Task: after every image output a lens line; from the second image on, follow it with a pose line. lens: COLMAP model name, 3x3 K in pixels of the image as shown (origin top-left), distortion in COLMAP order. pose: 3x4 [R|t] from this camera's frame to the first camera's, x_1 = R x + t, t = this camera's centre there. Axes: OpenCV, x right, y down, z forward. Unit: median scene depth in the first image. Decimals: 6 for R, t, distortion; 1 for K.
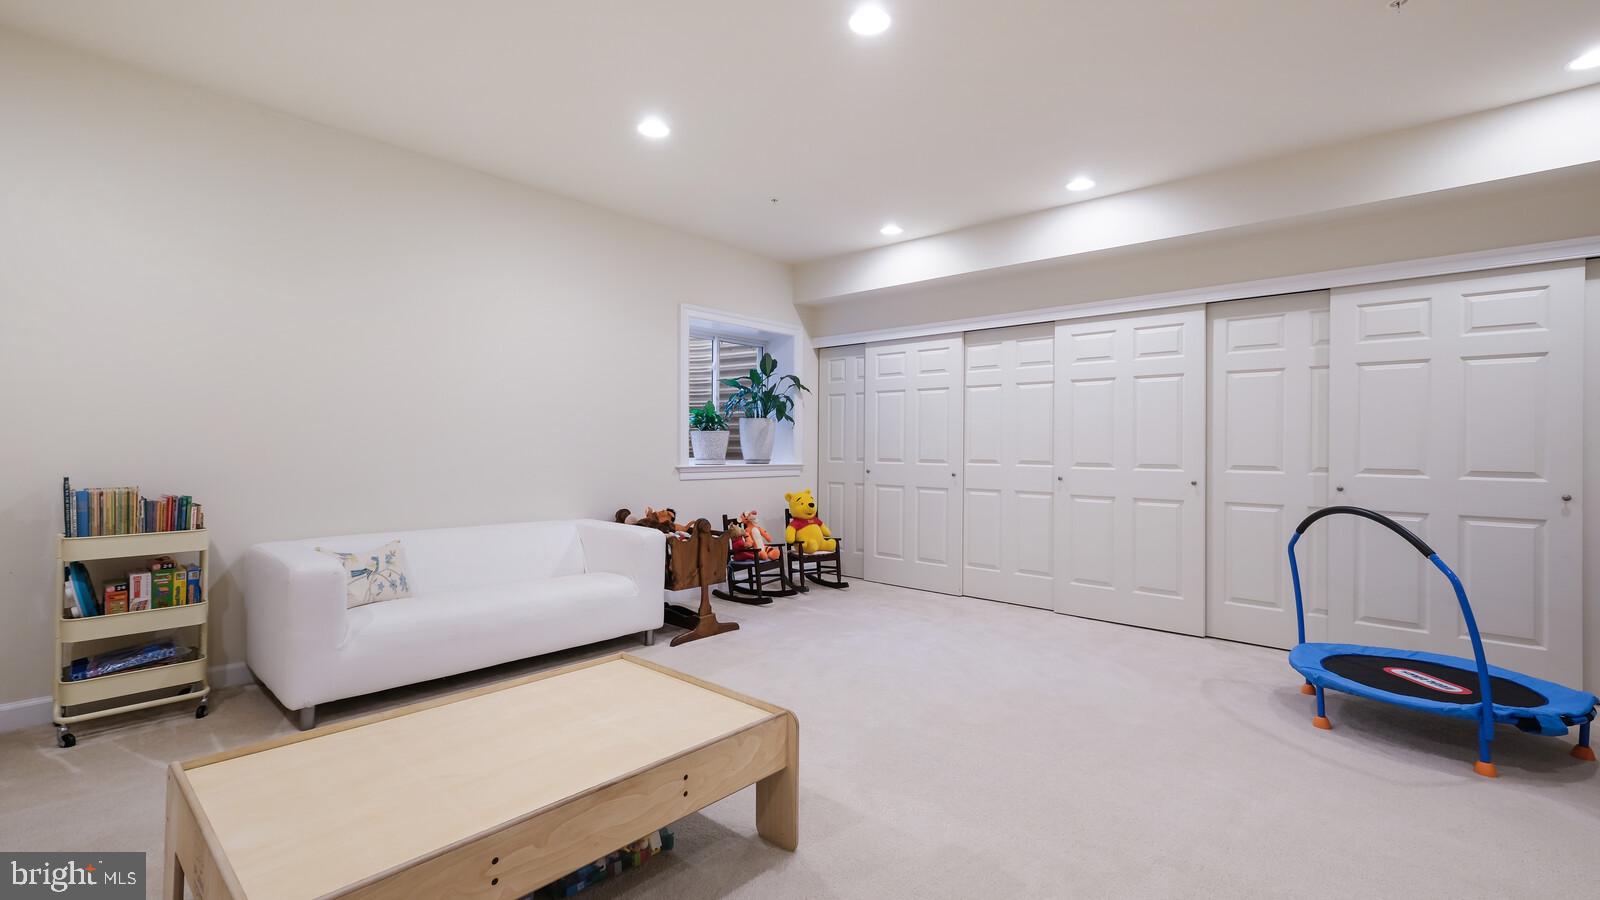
lens RADIAL K [[701.5, 0, 817.2], [0, 701.5, 449.4], [0, 0, 1]] dist [0.010110, -0.001572]
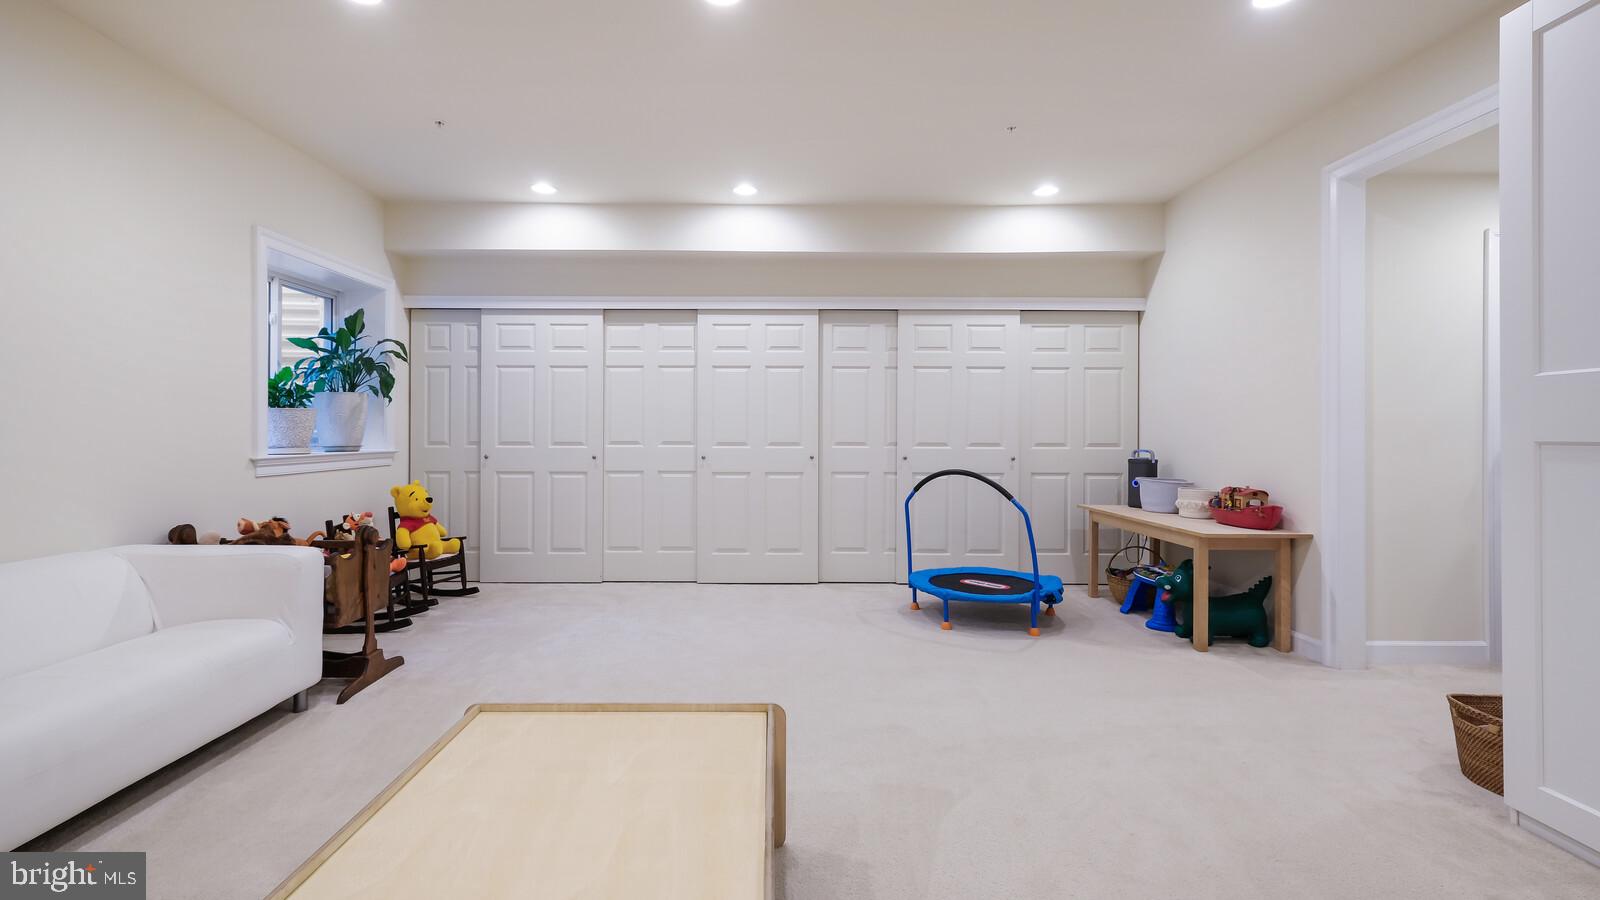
lens RADIAL K [[701.5, 0, 813.7], [0, 701.5, 437.2], [0, 0, 1]] dist [0.010110, -0.001572]
pose [[0.739152, -0.013842, 0.673396, -0.259684], [0.005242, 0.999877, 0.014799, -0.004525], [-0.673518, -0.007408, 0.739134, 0.099067]]
